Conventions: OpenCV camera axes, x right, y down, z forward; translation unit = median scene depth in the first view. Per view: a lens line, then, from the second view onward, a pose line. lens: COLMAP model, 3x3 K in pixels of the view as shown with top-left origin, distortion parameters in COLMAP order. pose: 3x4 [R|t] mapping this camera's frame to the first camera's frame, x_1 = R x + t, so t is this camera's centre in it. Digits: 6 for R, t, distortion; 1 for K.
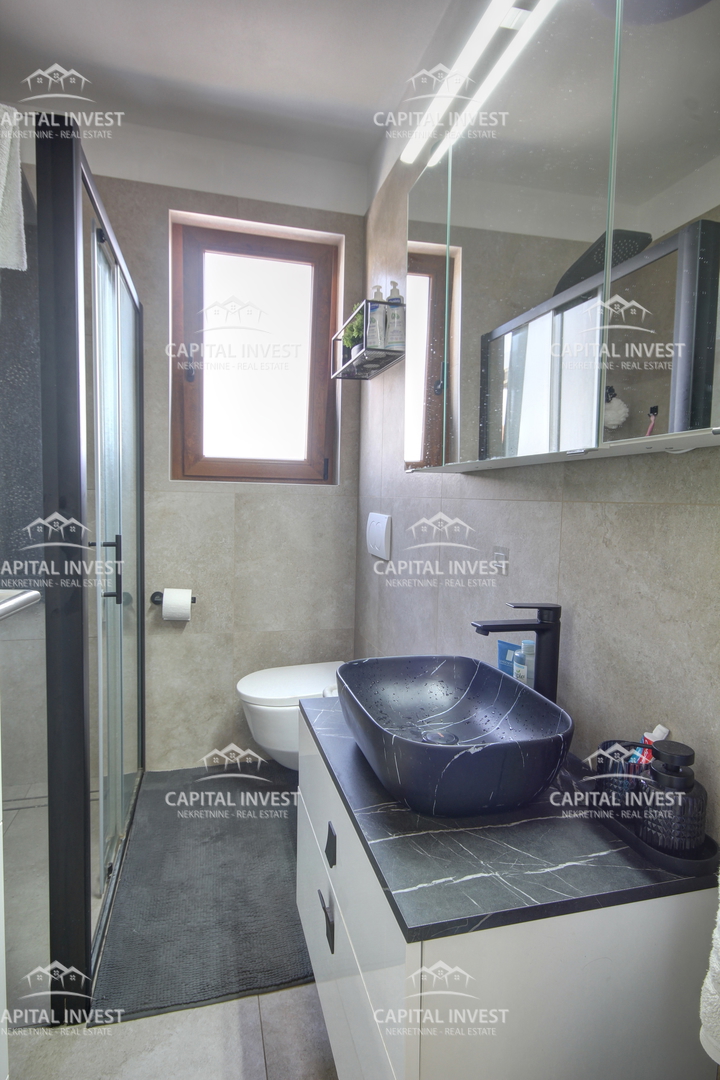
lens RADIAL K [[593.6, 0, 360.2], [0, 593.6, 537.8], [0, 0, 1]] dist [0.001114, 0.000210]
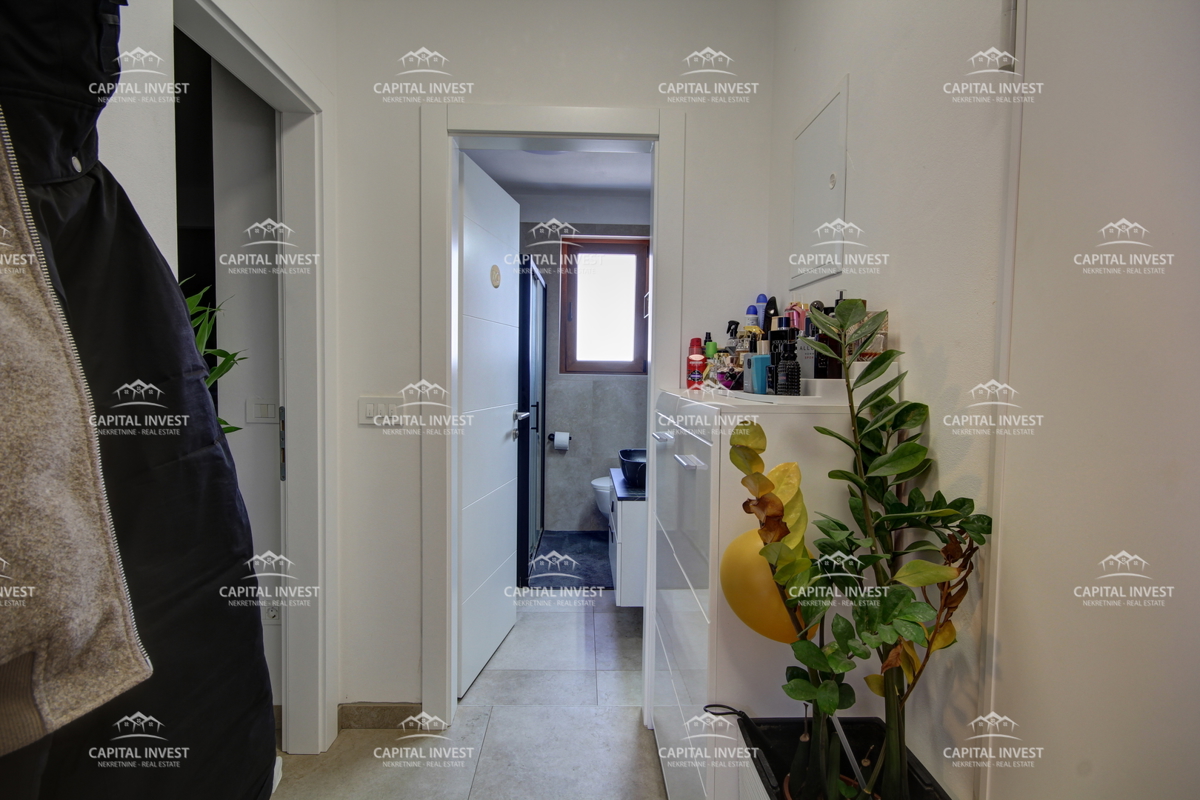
lens RADIAL K [[604.2, 0, 599.7], [0, 604.2, 399.9], [0, 0, 1]] dist [-0.000306, -0.000020]
pose [[0.973182, 0.005585, -0.229971, 0.238241], [-0.010589, 0.999733, -0.020530, 0.022265], [0.229795, 0.022414, 0.972981, -0.804350]]
